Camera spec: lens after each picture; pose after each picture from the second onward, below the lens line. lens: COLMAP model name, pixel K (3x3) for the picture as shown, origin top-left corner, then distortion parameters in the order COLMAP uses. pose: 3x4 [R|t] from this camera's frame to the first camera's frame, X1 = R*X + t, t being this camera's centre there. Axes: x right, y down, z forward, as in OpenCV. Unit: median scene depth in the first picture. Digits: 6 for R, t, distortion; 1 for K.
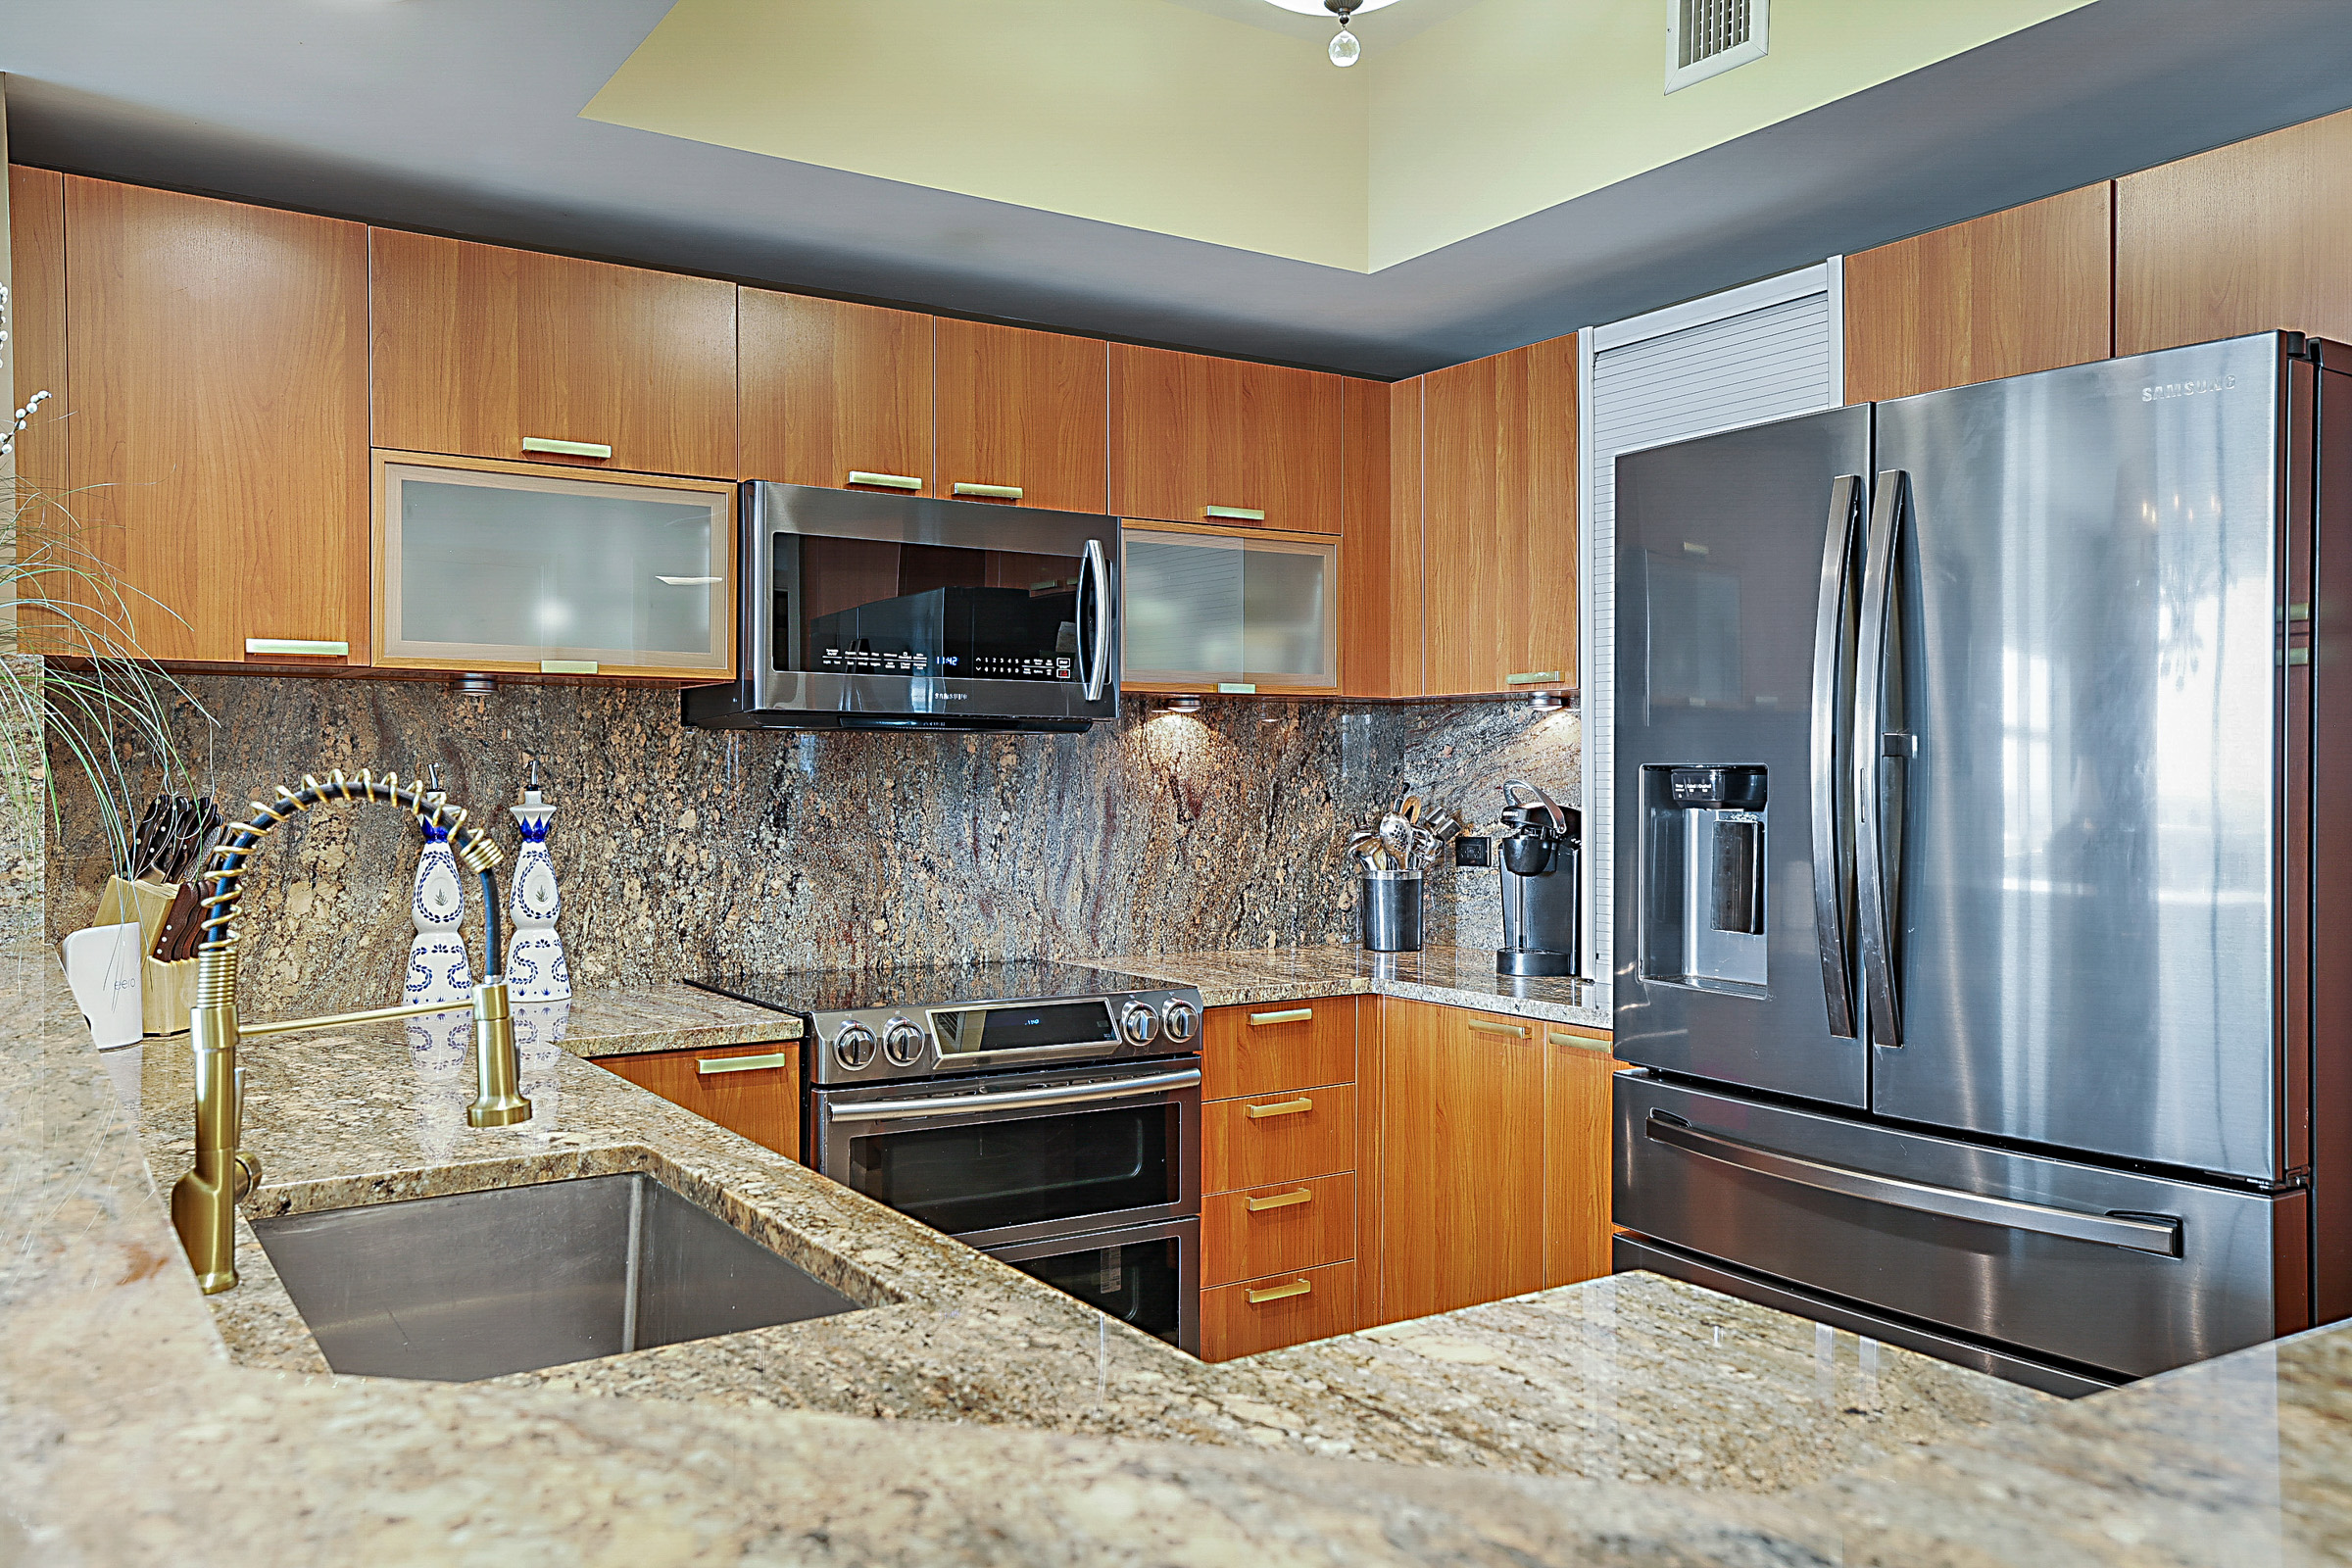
lens RADIAL K [[1790.6, 0, 1176.0], [0, 1790.6, 784.0], [0, 0, 1]] dist [0.011510, 0.006892]
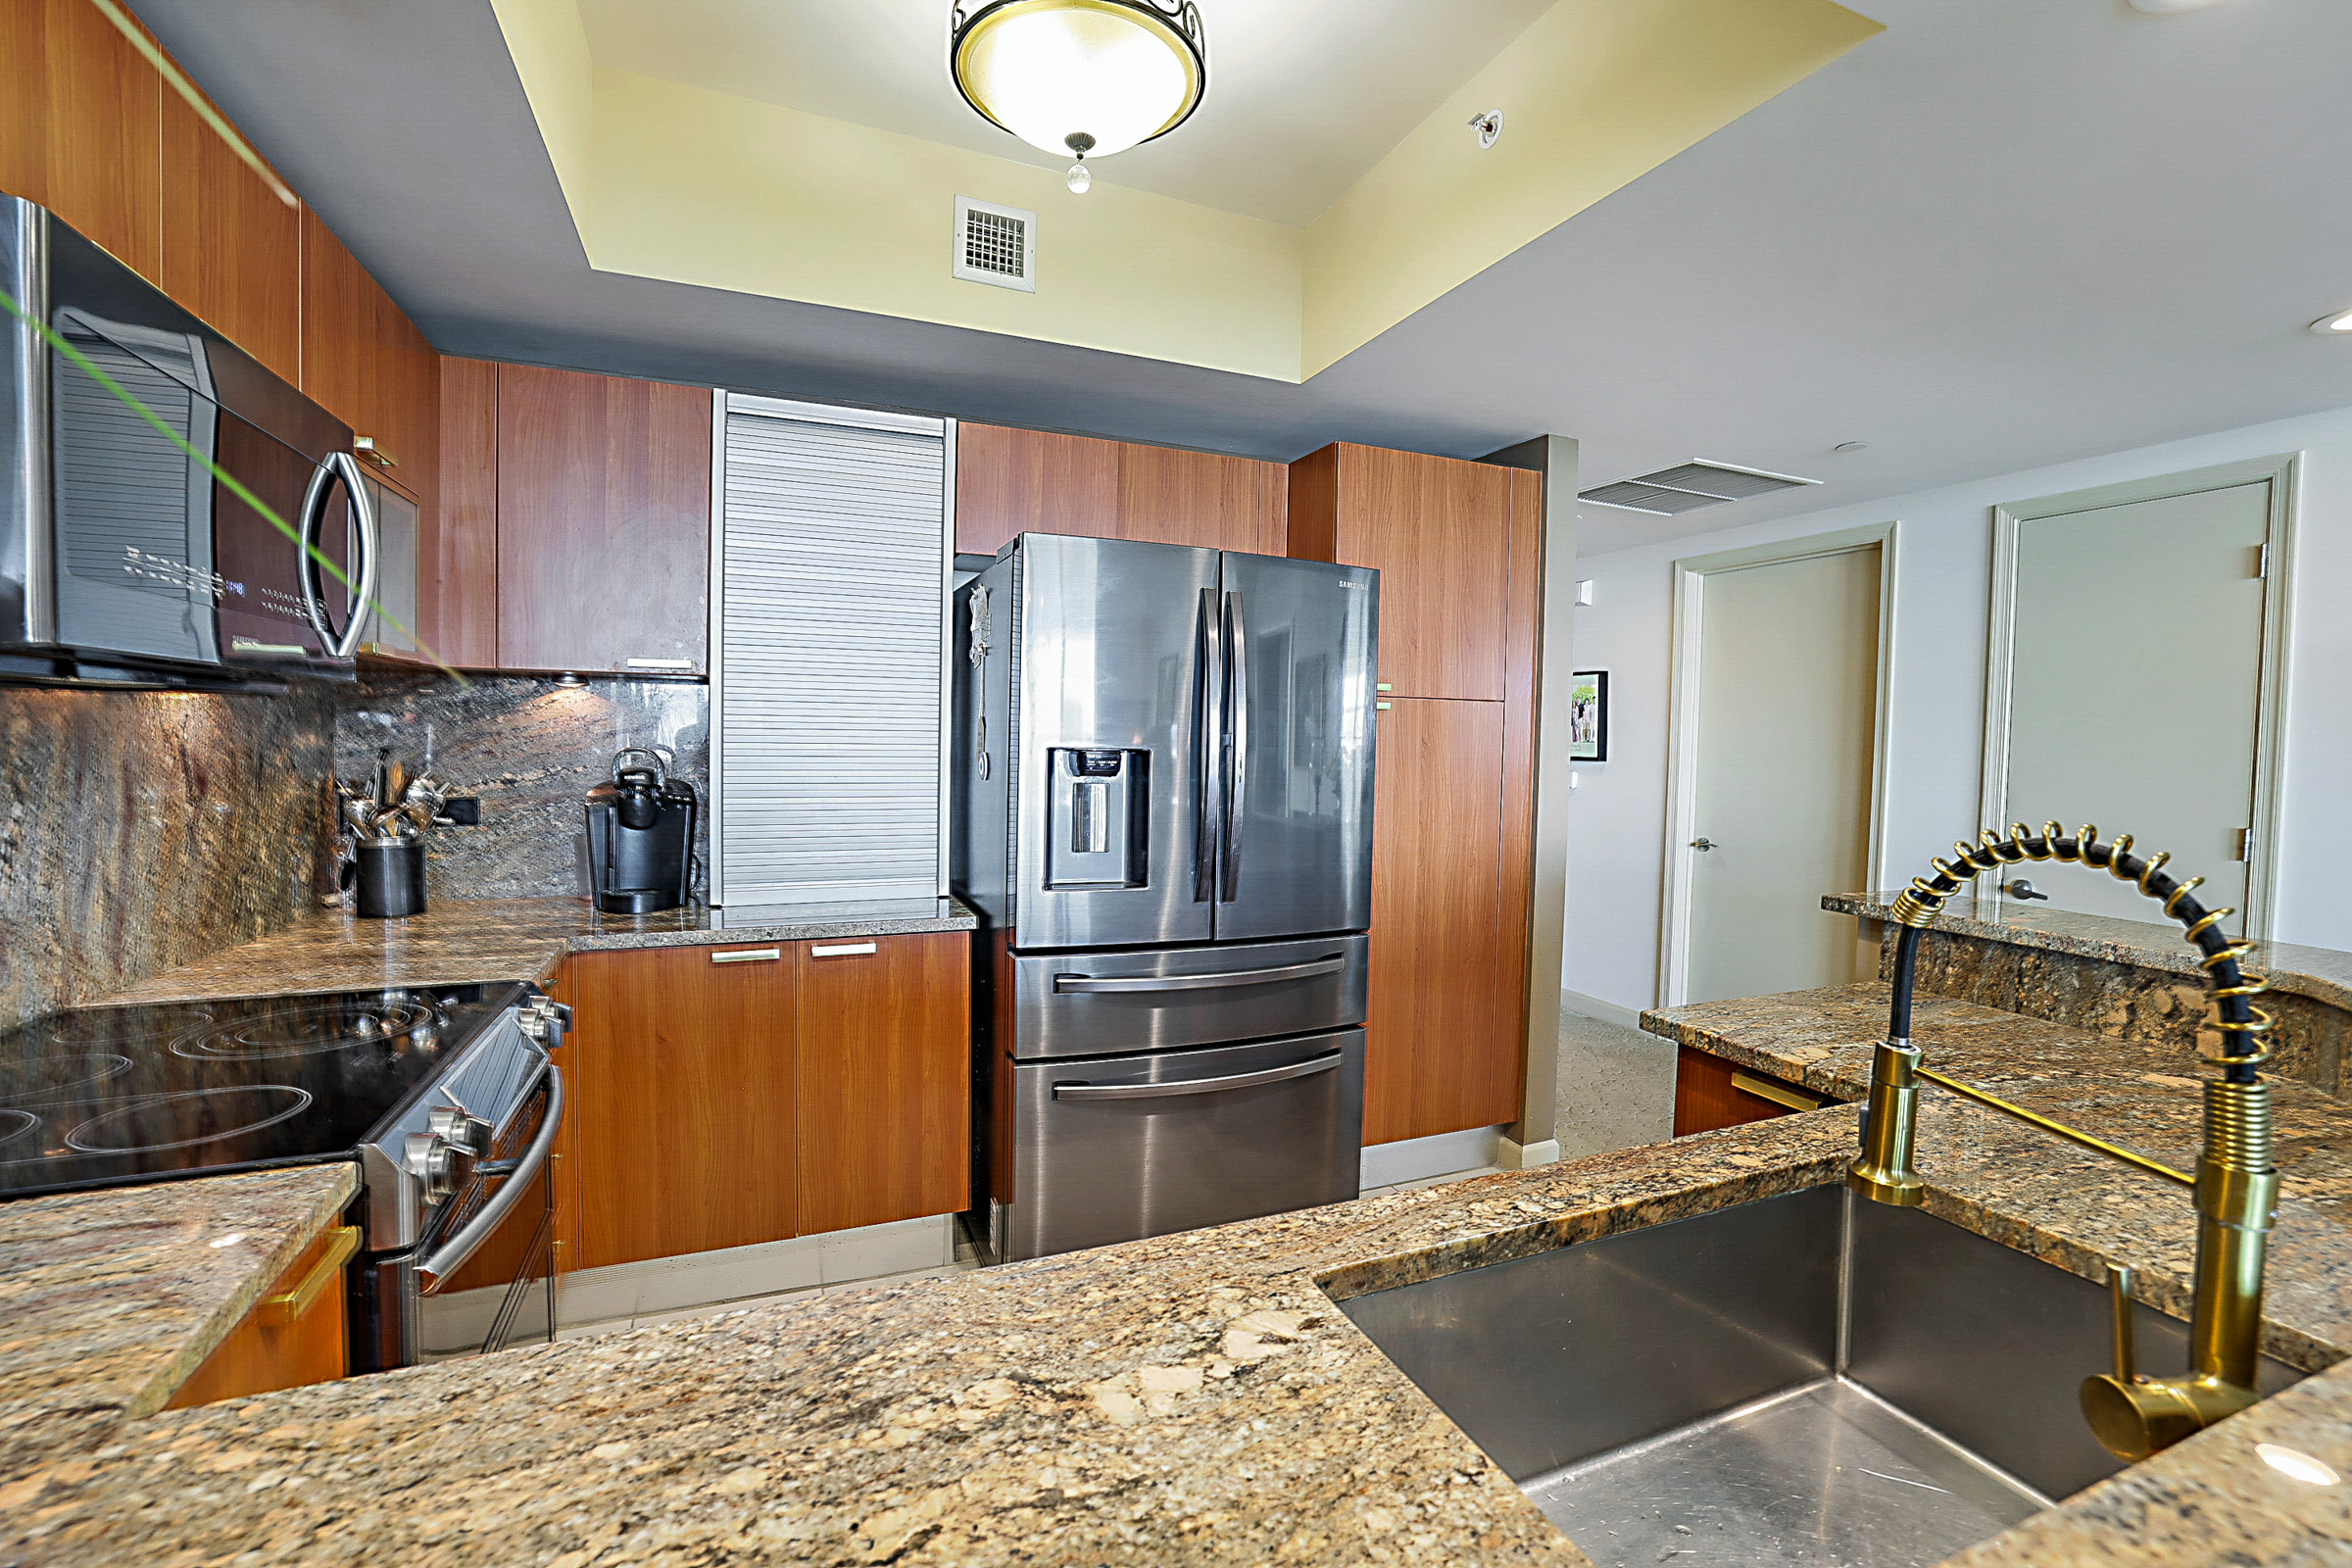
lens RADIAL K [[1014.4, 0, 1182.5], [0, 1014.4, 771.3], [0, 0, 1]] dist [-0.051547, 0.019862]
pose [[0.188551, -0.032940, 0.981511, -0.413321], [-0.013972, 0.999246, 0.036219, -0.017680], [-0.981964, -0.020543, 0.187948, 0.557168]]
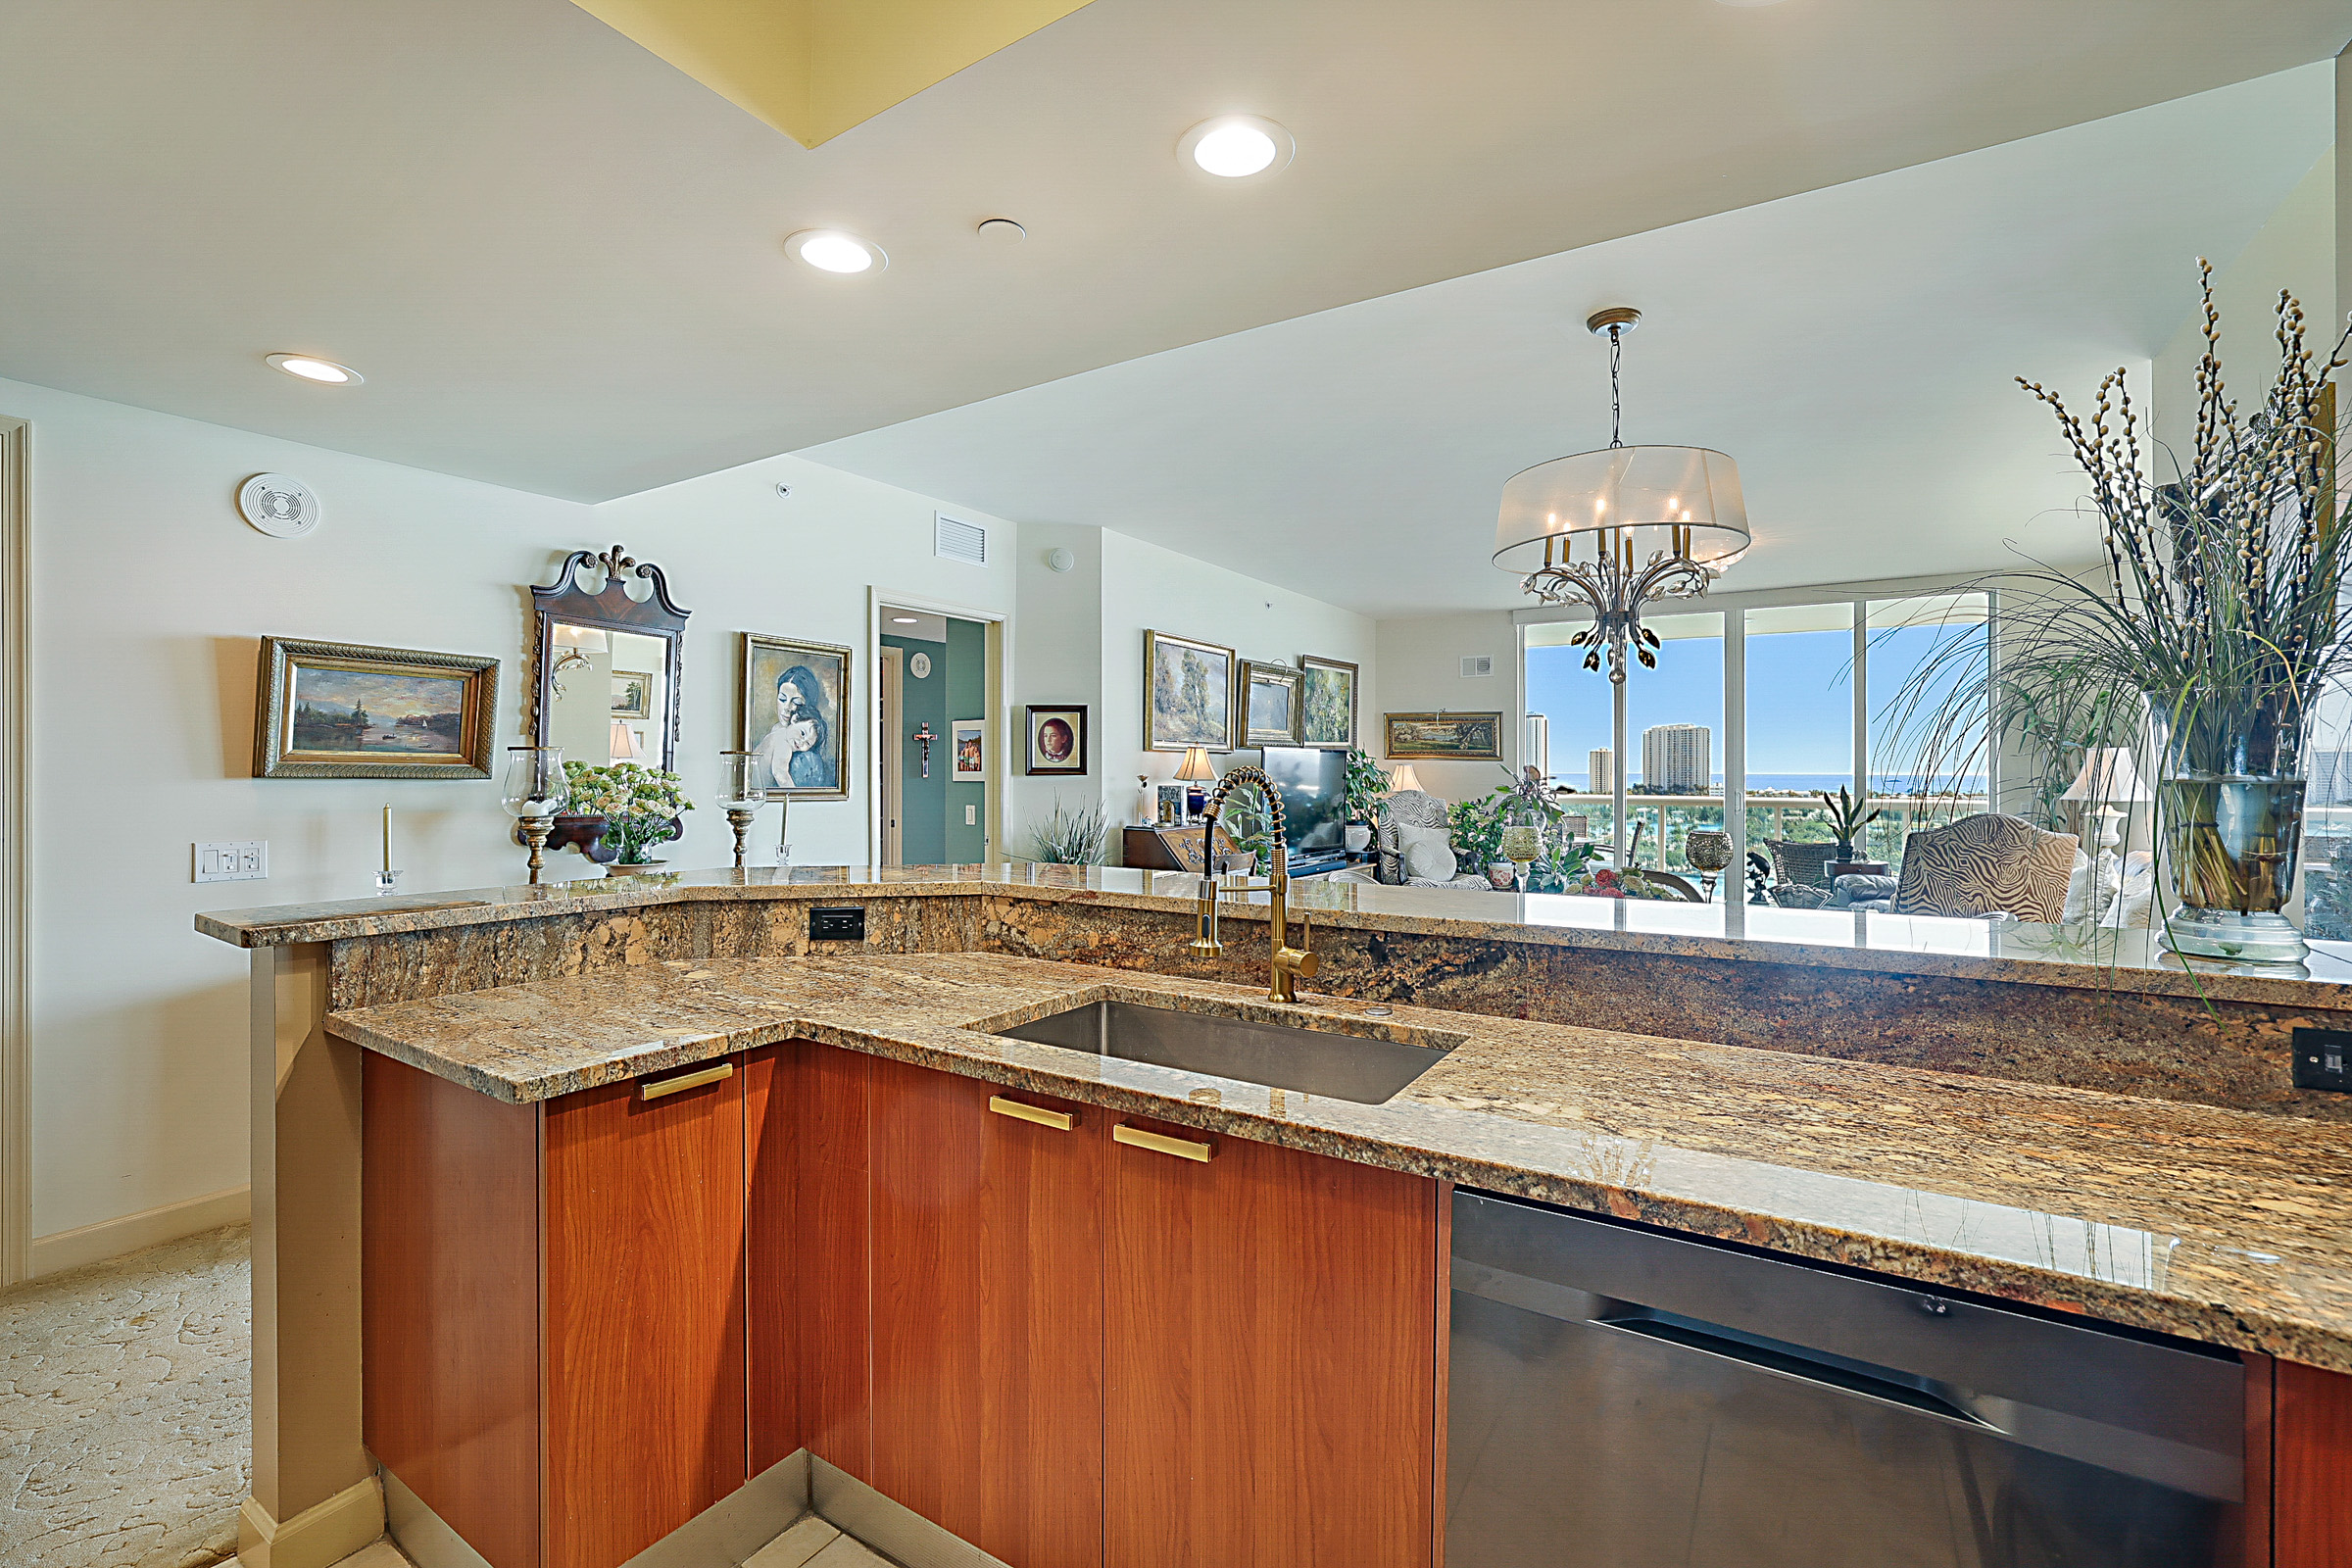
lens RADIAL K [[1014.4, 0, 1182.5], [0, 1014.4, 771.3], [0, 0, 1]] dist [-0.051547, 0.019862]
pose [[-0.912463, -0.002257, -0.409153, 0.035779], [-0.006354, 0.999942, 0.008655, -0.004686], [0.409109, 0.010497, -0.912425, 0.861850]]
